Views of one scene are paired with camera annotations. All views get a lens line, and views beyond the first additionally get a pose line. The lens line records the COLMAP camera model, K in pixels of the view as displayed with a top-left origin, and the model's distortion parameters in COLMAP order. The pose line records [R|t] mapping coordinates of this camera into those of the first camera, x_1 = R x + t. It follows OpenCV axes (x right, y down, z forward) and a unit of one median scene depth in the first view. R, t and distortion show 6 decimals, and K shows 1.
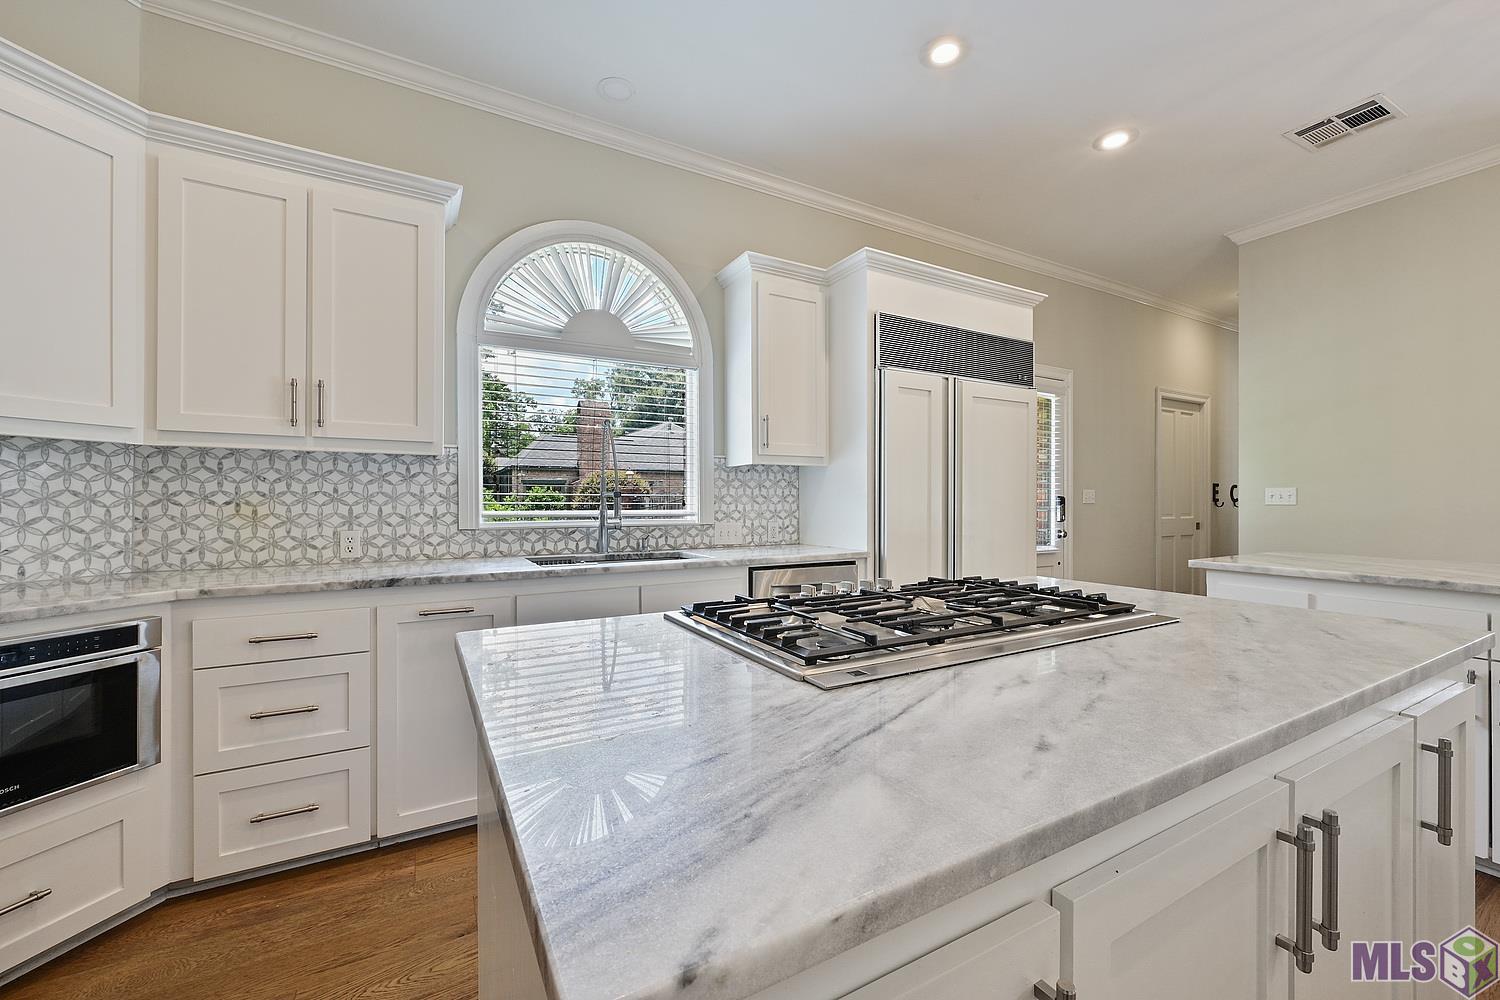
lens RADIAL K [[596.2, 0, 742.9], [0, 596.2, 498.7], [0, 0, 1]] dist [-0.007186, 0.000386]
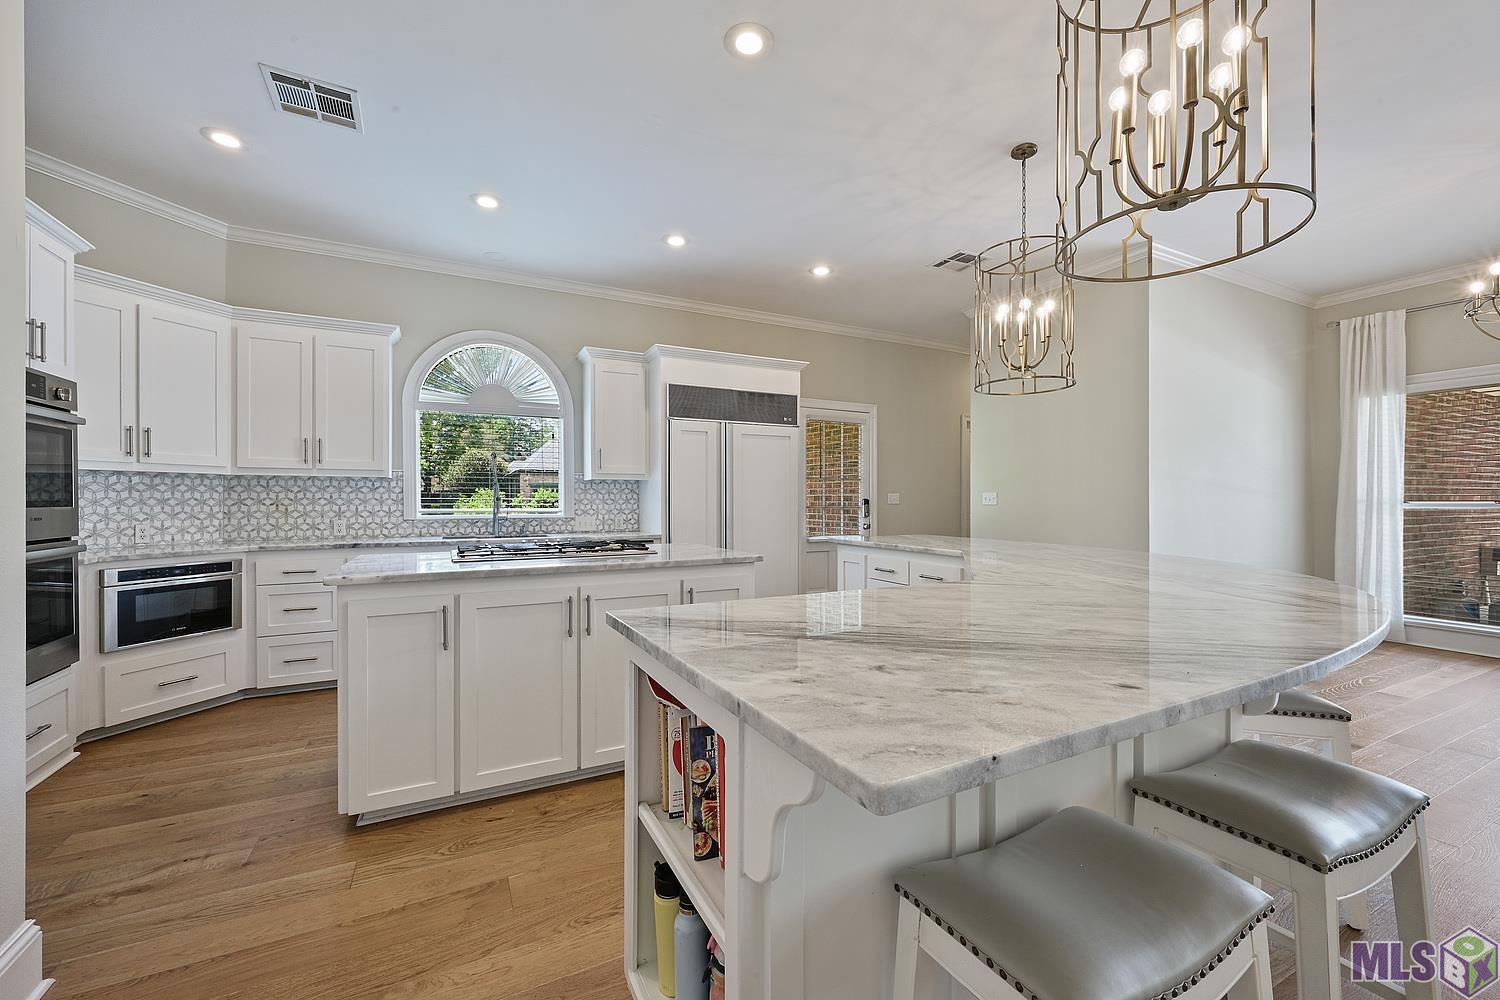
lens RADIAL K [[596.2, 0, 744.9], [0, 596.2, 500.2], [0, 0, 1]] dist [-0.007186, 0.000386]
pose [[0.999360, -0.001437, -0.035735, 0.565691], [0.001496, 0.999998, 0.001619, -0.005375], [0.035732, -0.001671, 0.999360, -0.671527]]
